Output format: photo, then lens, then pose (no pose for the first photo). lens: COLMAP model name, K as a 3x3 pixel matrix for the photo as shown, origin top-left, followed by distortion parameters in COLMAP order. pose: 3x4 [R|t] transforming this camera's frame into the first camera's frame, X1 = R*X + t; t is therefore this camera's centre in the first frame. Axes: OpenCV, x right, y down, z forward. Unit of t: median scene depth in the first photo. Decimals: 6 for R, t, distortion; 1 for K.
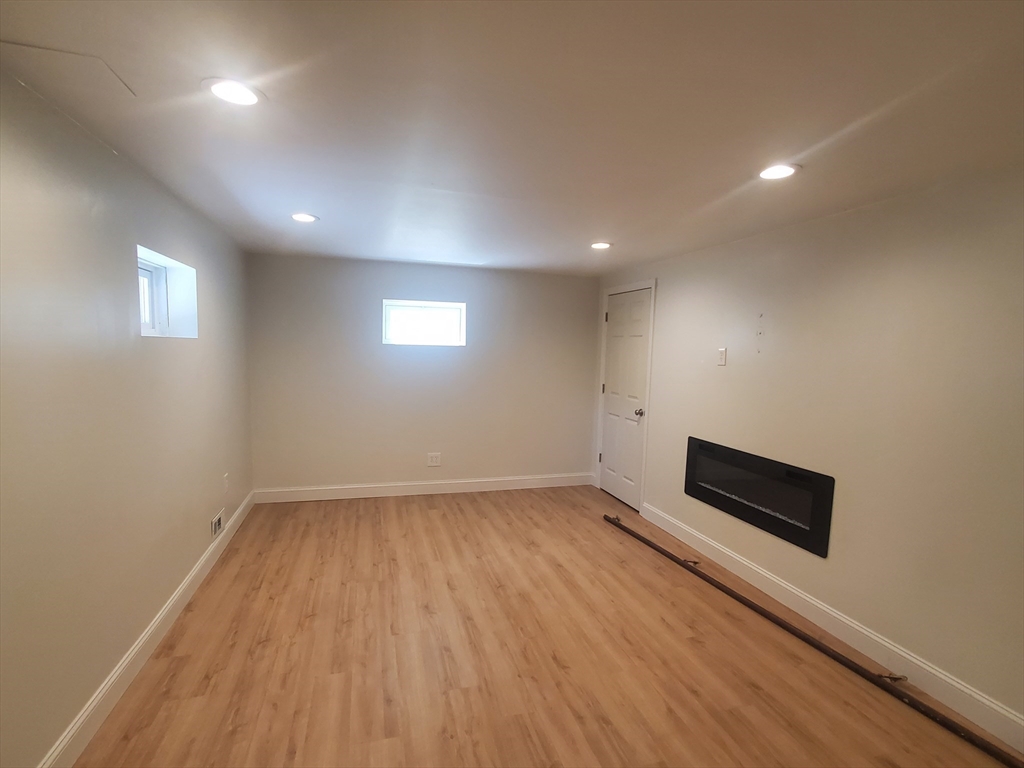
lens RADIAL K [[504.3, 0, 505.3], [0, 504.3, 401.3], [0, 0, 1]] dist [-0.003517, 0.010979]
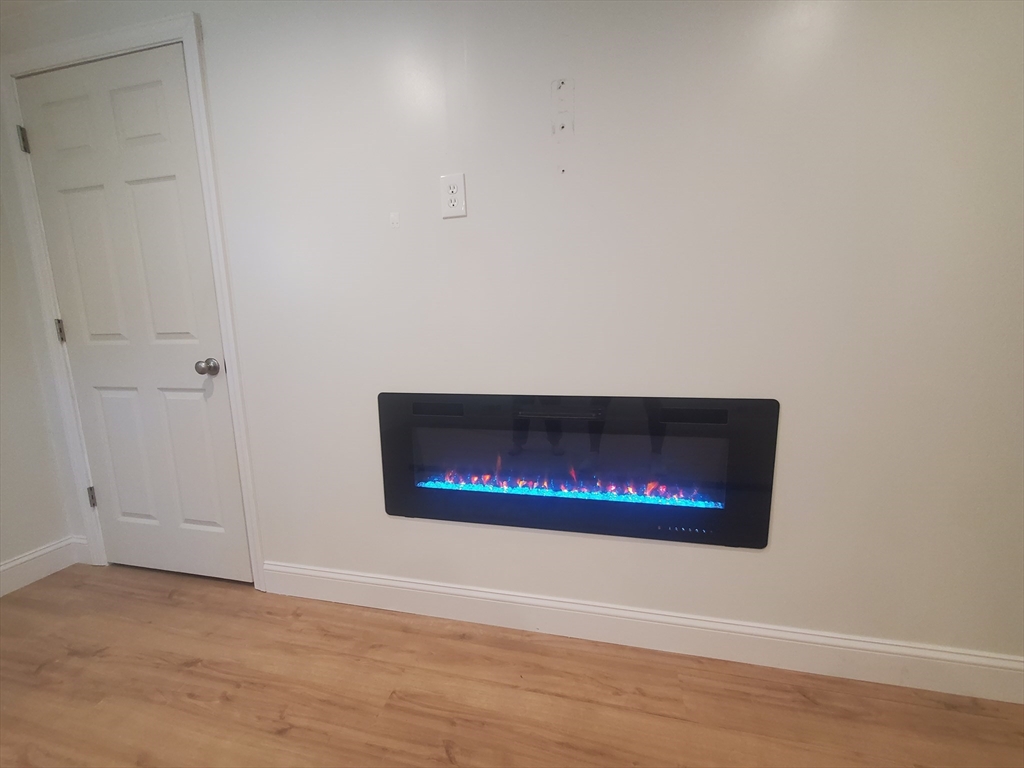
lens RADIAL K [[406.2, 0, 506.4], [0, 406.2, 396.3], [0, 0, 1]] dist [0.001364, 0.000170]
pose [[0.480970, -0.172109, 0.859678, 0.088615], [0.126639, 0.983898, 0.126126, 0.034570], [-0.867543, 0.048205, 0.495021, 0.610606]]
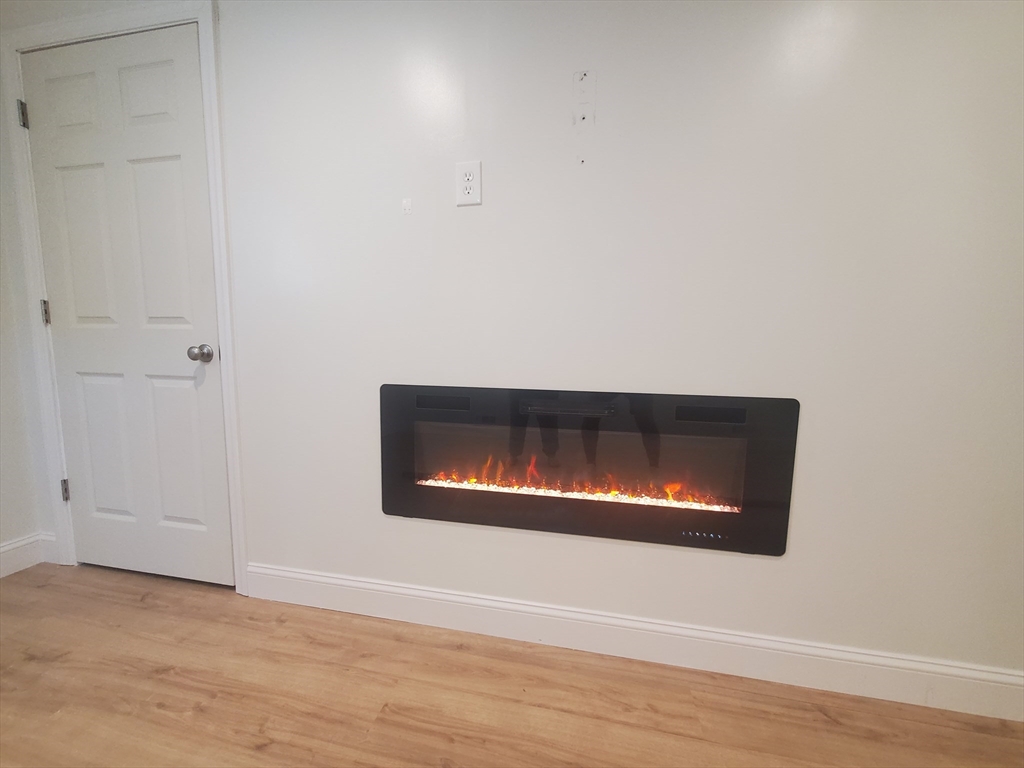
lens RADIAL K [[406.2, 0, 506.4], [0, 406.2, 396.3], [0, 0, 1]] dist [0.001364, 0.000170]
pose [[0.464799, -0.117665, 0.877563, 0.089556], [0.092448, 0.992162, 0.084065, 0.050884], [-0.880577, 0.042056, 0.472034, 0.628128]]
